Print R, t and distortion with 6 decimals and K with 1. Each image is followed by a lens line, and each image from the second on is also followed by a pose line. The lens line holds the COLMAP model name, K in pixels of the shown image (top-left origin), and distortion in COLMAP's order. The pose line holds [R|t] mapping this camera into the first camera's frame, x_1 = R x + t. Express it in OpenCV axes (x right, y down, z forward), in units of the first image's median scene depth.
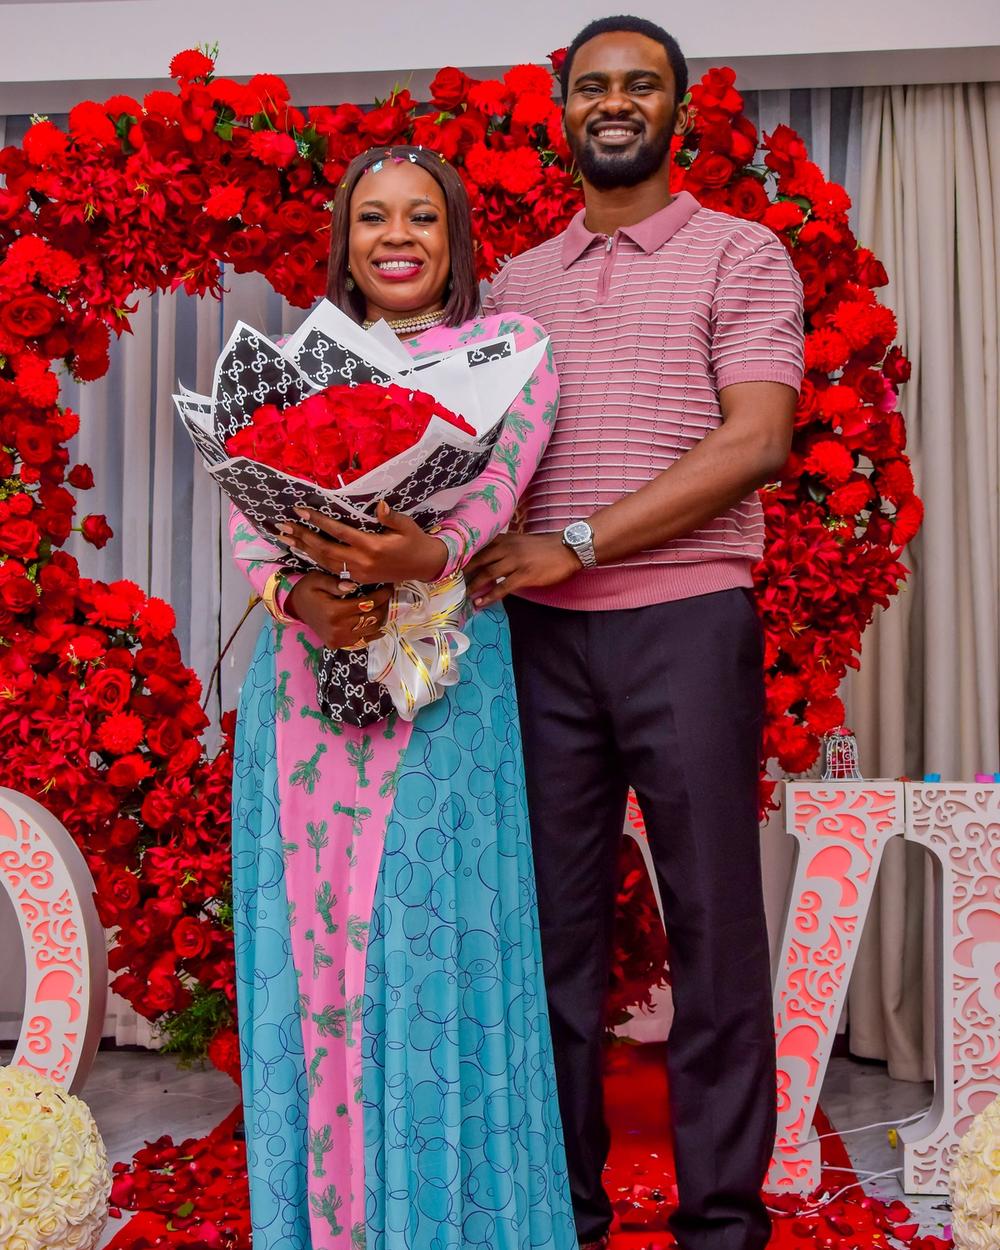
lens RADIAL K [[1725.4, 0, 502.2], [0, 1725.4, 621.6], [0, 0, 1]] dist [0.022636, 0.000000]
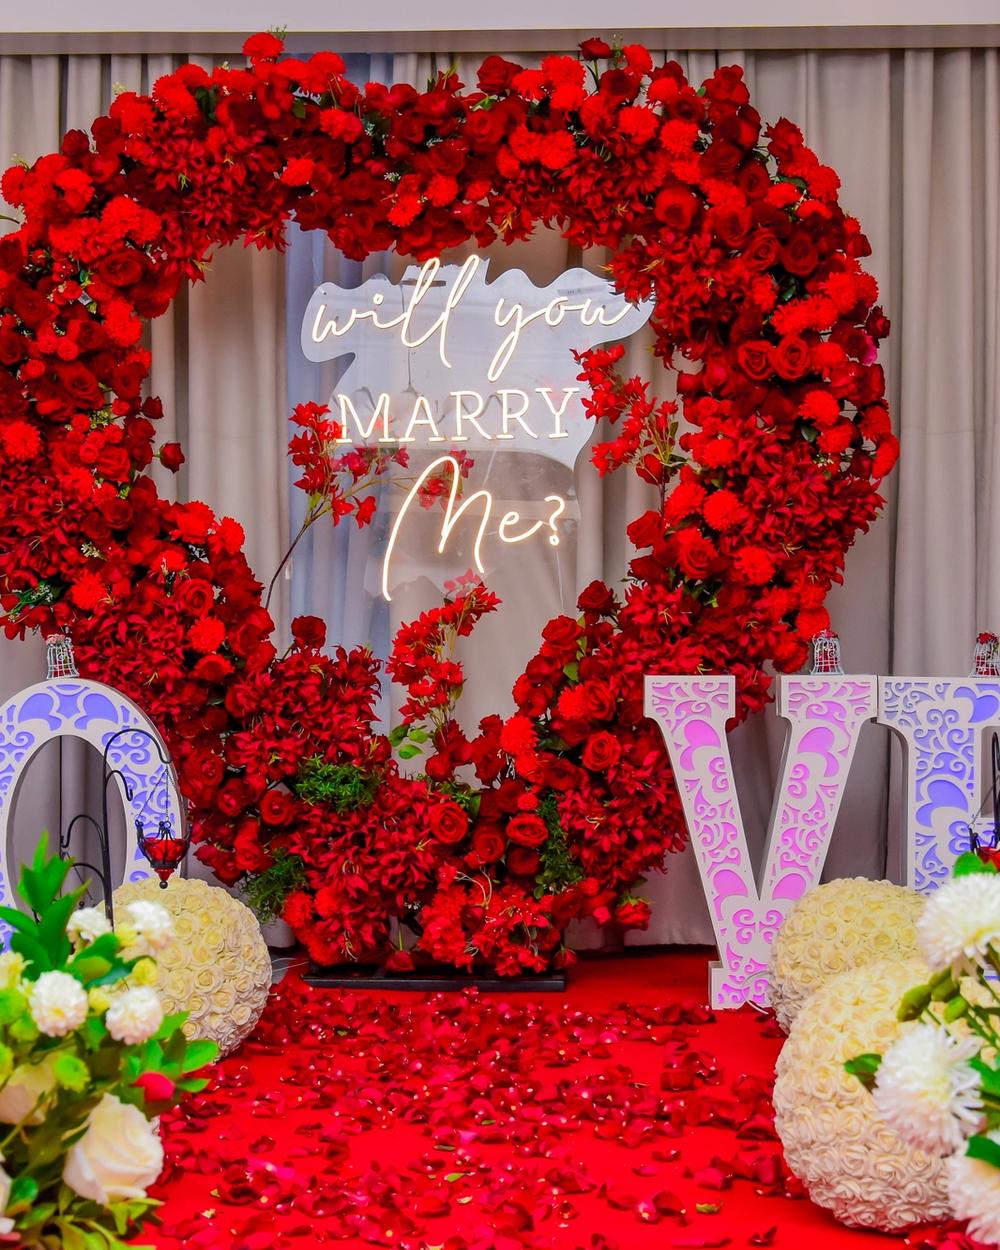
lens RADIAL K [[2584.5, 0, 455.6], [0, 2584.5, 598.5], [0, 0, 1]] dist [0.053589, 0.000000]
pose [[0.998604, 0.007060, 0.052338, -0.146009], [-0.008347, 0.999667, 0.024408, -0.003176], [-0.052148, -0.024811, 0.998331, -0.732914]]
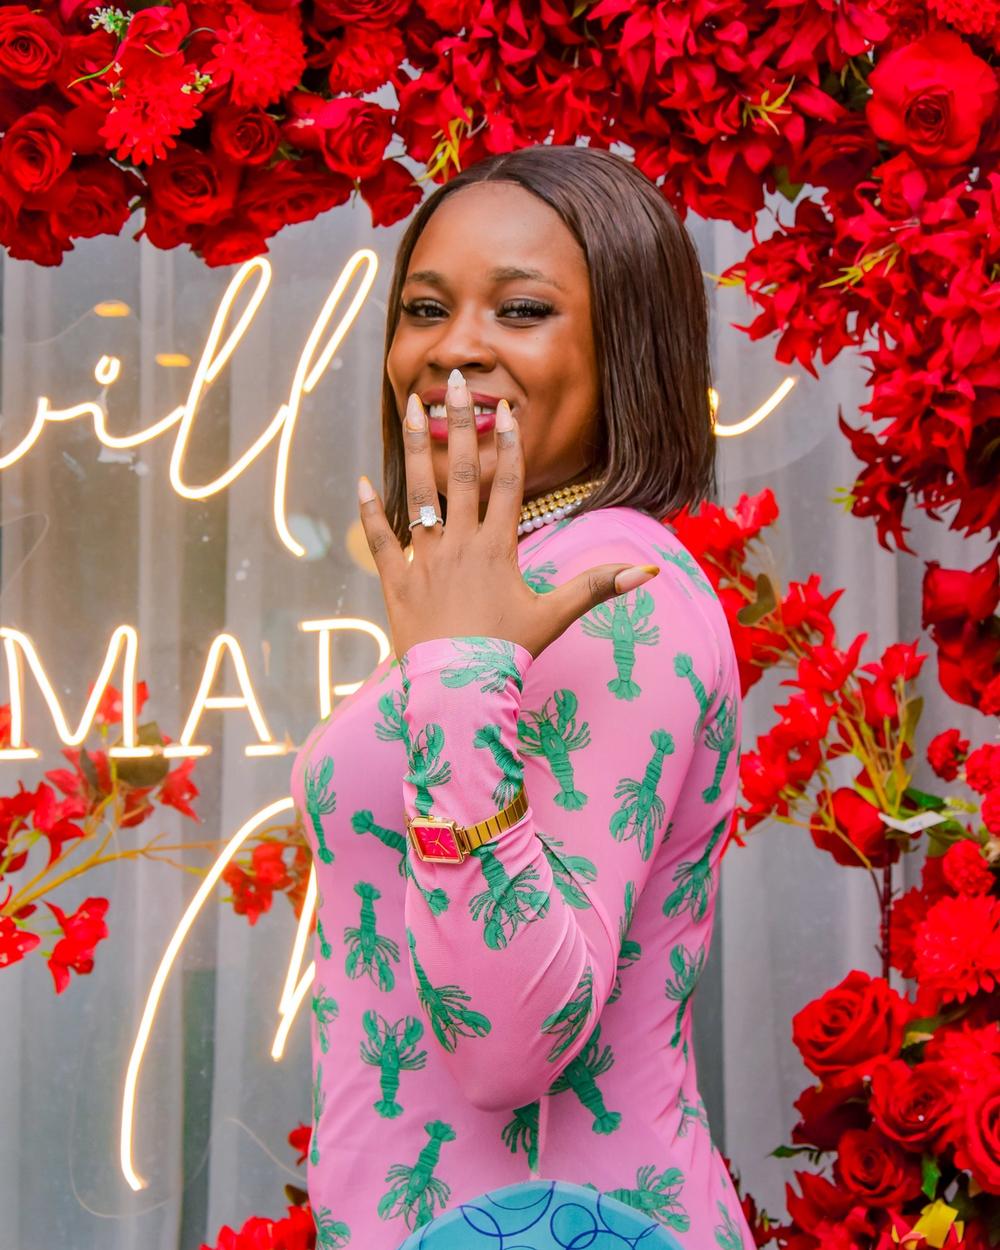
lens RADIAL K [[2584.5, 0, 500.8], [0, 2584.5, 630.6], [0, 0, 1]] dist [0.053589, 0.000000]
pose [[0.999098, 0.001160, 0.042442, -0.034302], [-0.001798, 0.999886, 0.014996, -0.109957], [-0.042420, -0.015059, 0.998986, 0.399391]]
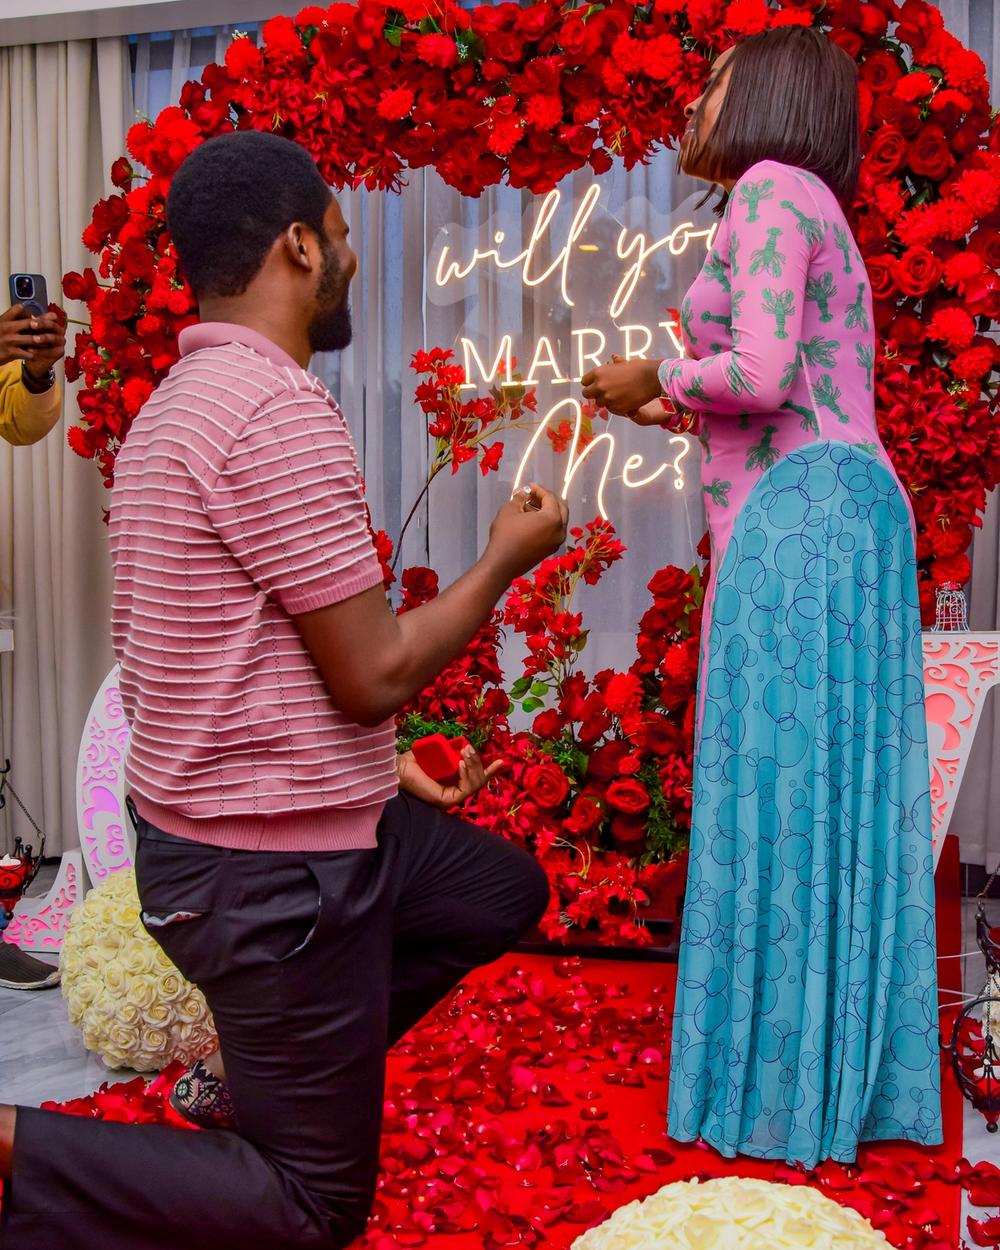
lens RADIAL K [[1725.4, 0, 504.0], [0, 1725.4, 628.1], [0, 0, 1]] dist [0.022636, 0.000000]
pose [[0.978824, 0.003798, -0.204667, 0.134162], [0.014914, 0.995847, 0.089808, -0.009561], [0.204158, -0.090958, 0.974703, -0.084775]]
